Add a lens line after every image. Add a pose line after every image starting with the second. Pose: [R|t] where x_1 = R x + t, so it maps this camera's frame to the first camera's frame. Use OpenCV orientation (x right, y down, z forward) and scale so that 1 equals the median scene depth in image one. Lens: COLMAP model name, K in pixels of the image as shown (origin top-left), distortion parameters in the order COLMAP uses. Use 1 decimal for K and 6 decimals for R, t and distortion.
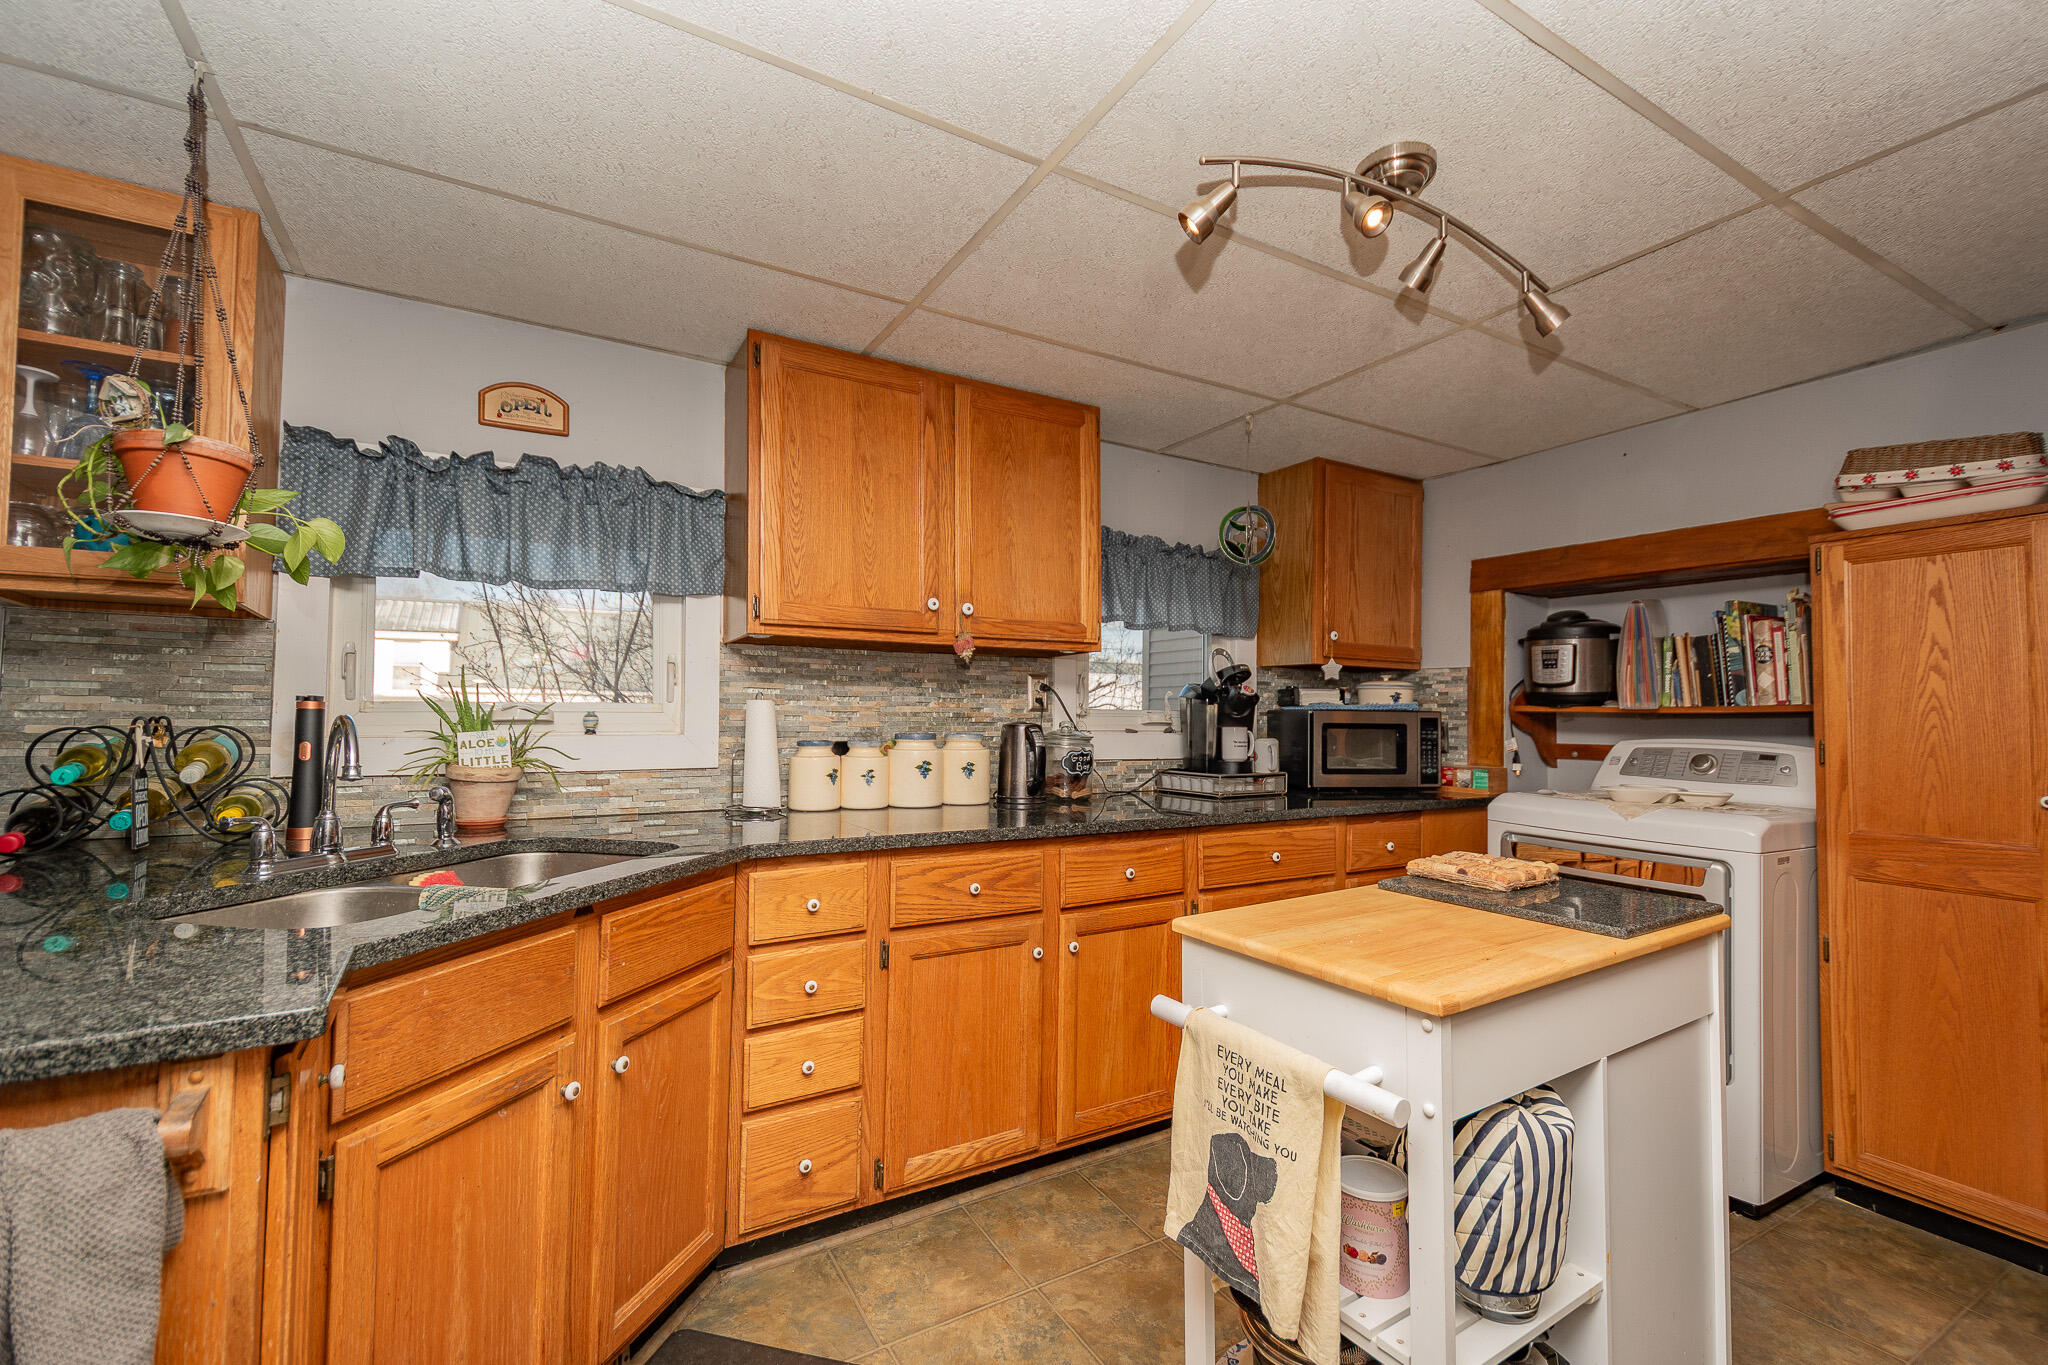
lens RADIAL K [[892.1, 0, 1031.5], [0, 892.1, 688.0], [0, 0, 1]] dist [0.010051, -0.000358]
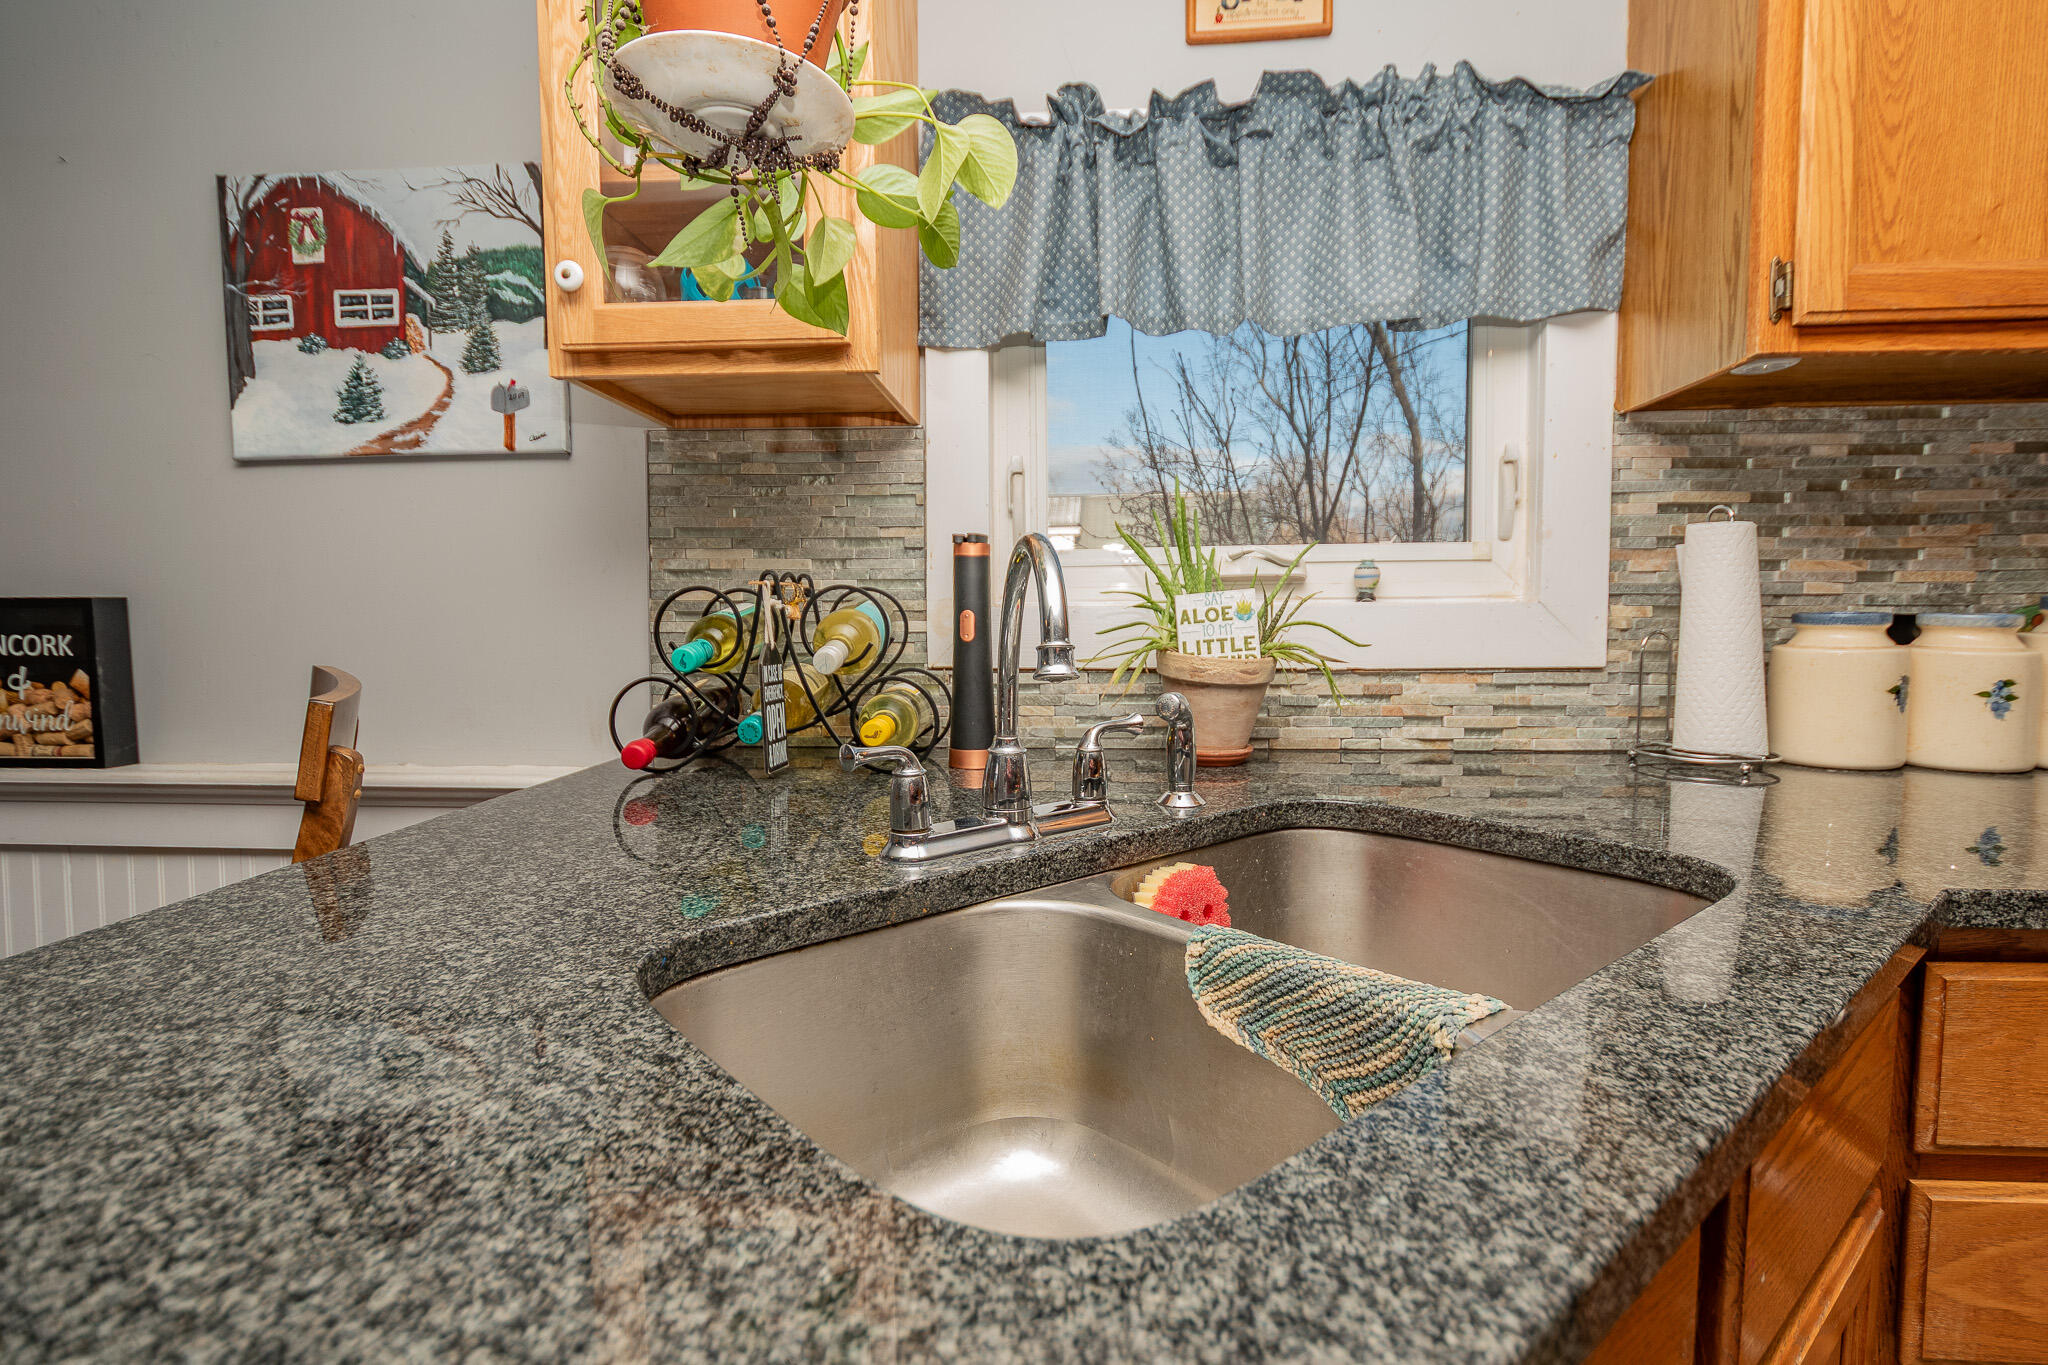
lens RADIAL K [[934.5, 0, 1040.8], [0, 934.5, 684.9], [0, 0, 1]] dist [0.025633, -0.011048]
pose [[0.818258, 0.031588, -0.573983, -0.309967], [0.030781, 0.994649, 0.098619, 0.037660], [0.574027, -0.098364, 0.812907, 0.391527]]
